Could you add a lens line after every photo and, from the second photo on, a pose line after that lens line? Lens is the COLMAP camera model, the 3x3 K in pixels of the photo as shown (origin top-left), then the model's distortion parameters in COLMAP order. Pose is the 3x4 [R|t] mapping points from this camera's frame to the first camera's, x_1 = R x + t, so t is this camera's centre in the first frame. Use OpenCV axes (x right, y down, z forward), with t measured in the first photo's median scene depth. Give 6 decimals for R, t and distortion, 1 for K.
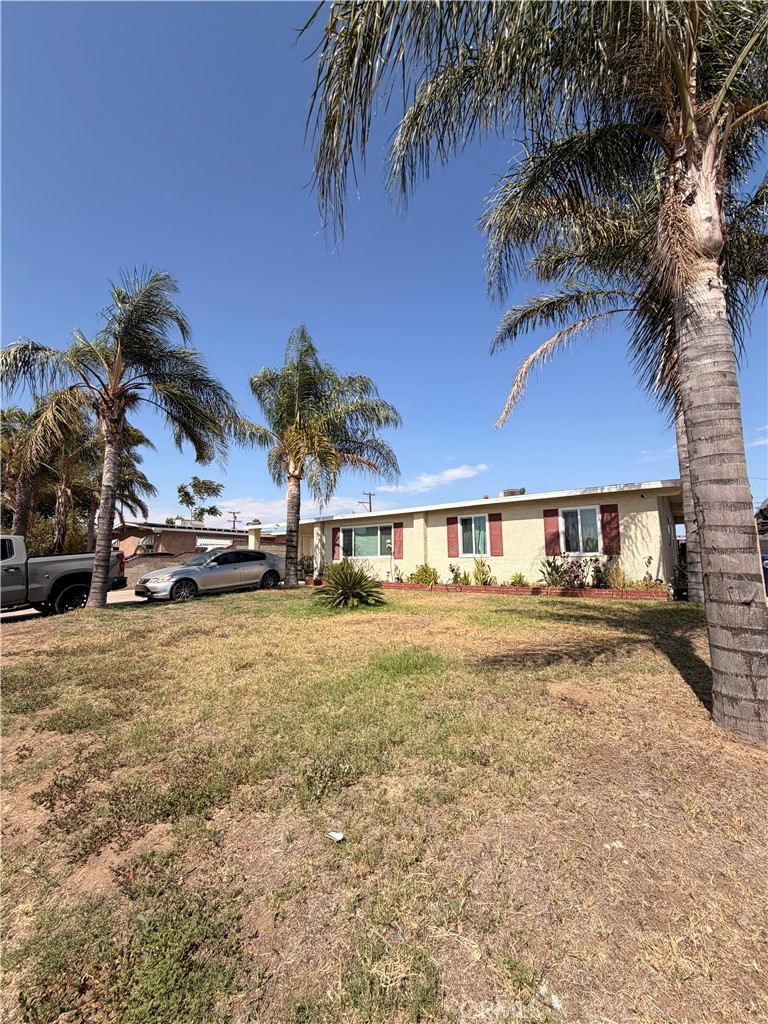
lens RADIAL K [[407.6, 0, 383.5], [0, 407.6, 511.4], [0, 0, 1]] dist [0.000296, 0.000125]
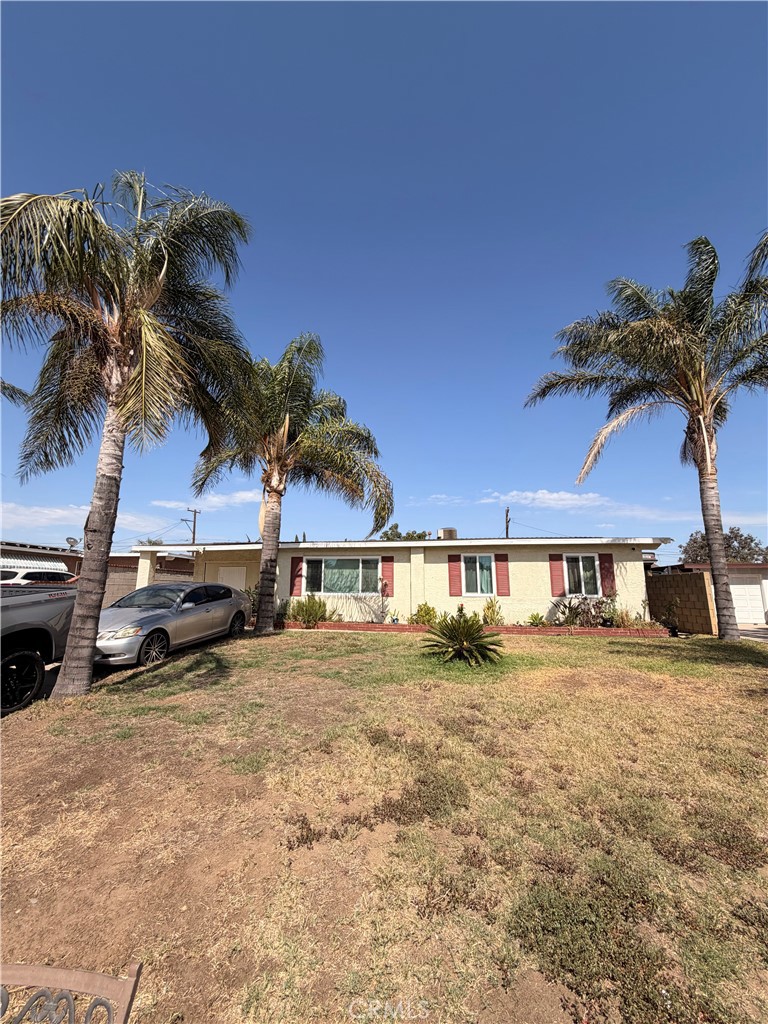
lens RADIAL K [[407.6, 0, 383.5], [0, 407.6, 511.4], [0, 0, 1]] dist [0.000296, 0.000125]
pose [[0.866926, 0.103773, 0.487515, -0.550373], [-0.071759, 0.993882, -0.083955, 0.006359], [-0.493245, 0.037799, 0.869069, 0.268083]]
